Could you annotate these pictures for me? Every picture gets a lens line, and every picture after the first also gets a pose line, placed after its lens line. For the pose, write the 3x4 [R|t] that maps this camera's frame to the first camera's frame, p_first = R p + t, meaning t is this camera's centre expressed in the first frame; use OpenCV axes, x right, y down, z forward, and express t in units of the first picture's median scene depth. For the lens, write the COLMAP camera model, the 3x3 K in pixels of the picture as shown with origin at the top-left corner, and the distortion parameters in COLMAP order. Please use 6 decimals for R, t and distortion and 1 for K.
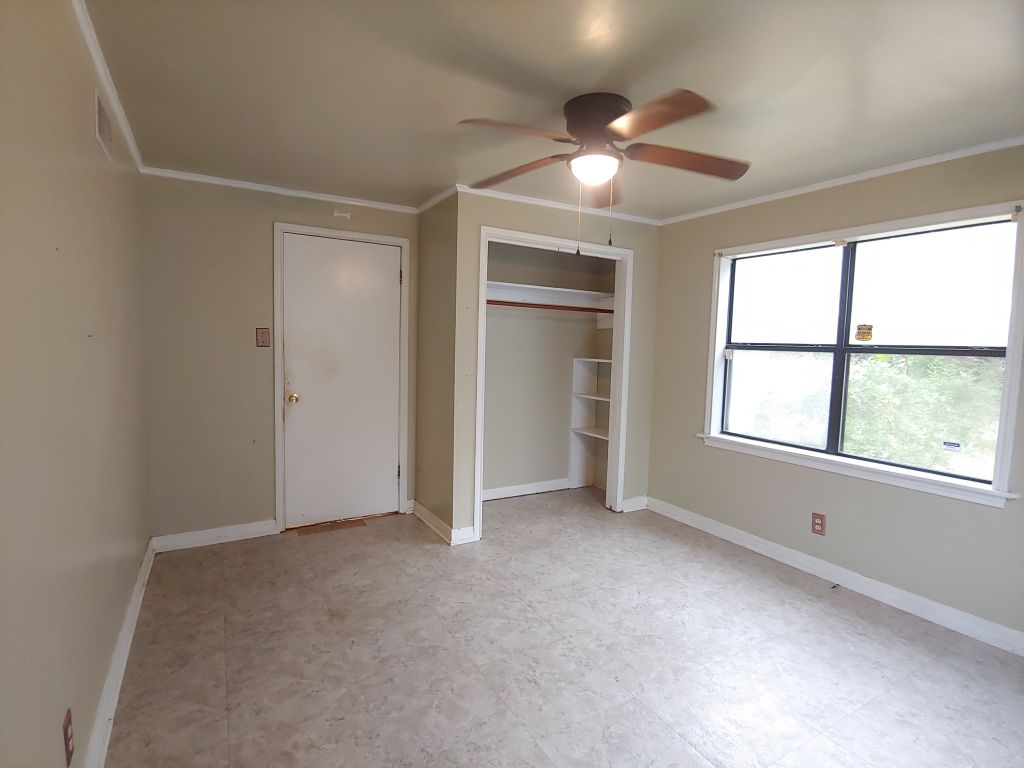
lens RADIAL K [[520.7, 0, 512.0], [0, 520.7, 384.0], [0, 0, 1]] dist [-0.003443, -0.016270]
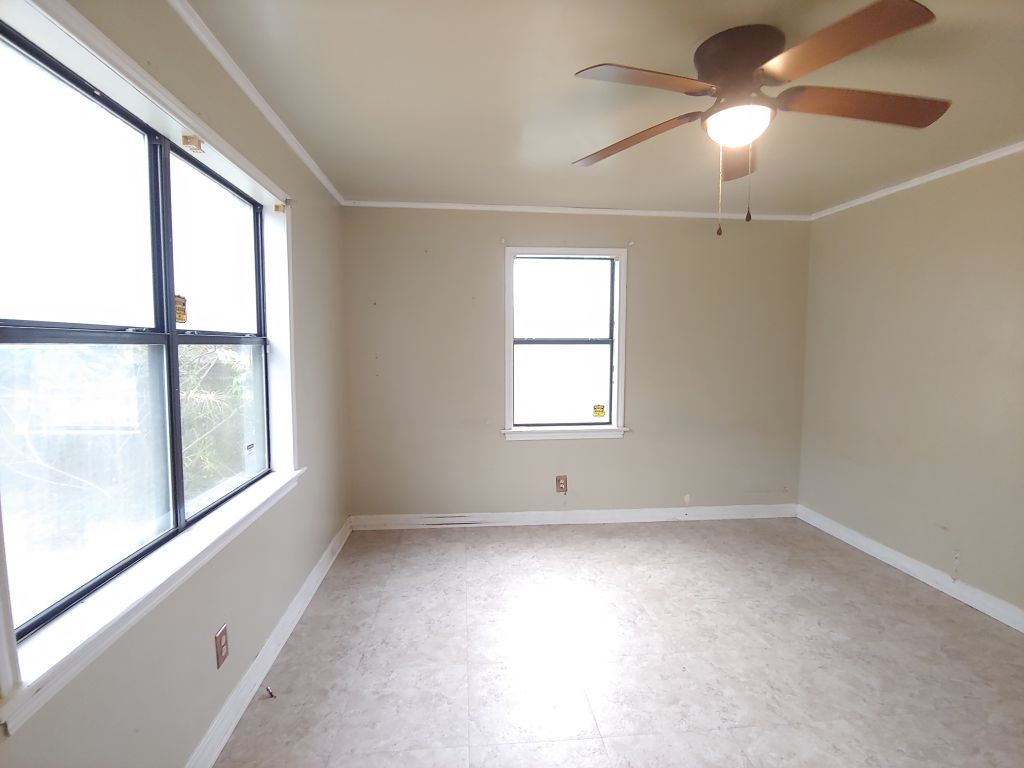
lens RADIAL K [[520.7, 0, 512.0], [0, 520.7, 384.0], [0, 0, 1]] dist [-0.003443, -0.016270]
pose [[-0.911985, -0.058304, 0.406058, 0.118856], [0.005473, 0.988031, 0.154158, -0.135496], [-0.410186, 0.142812, -0.900751, 1.825397]]
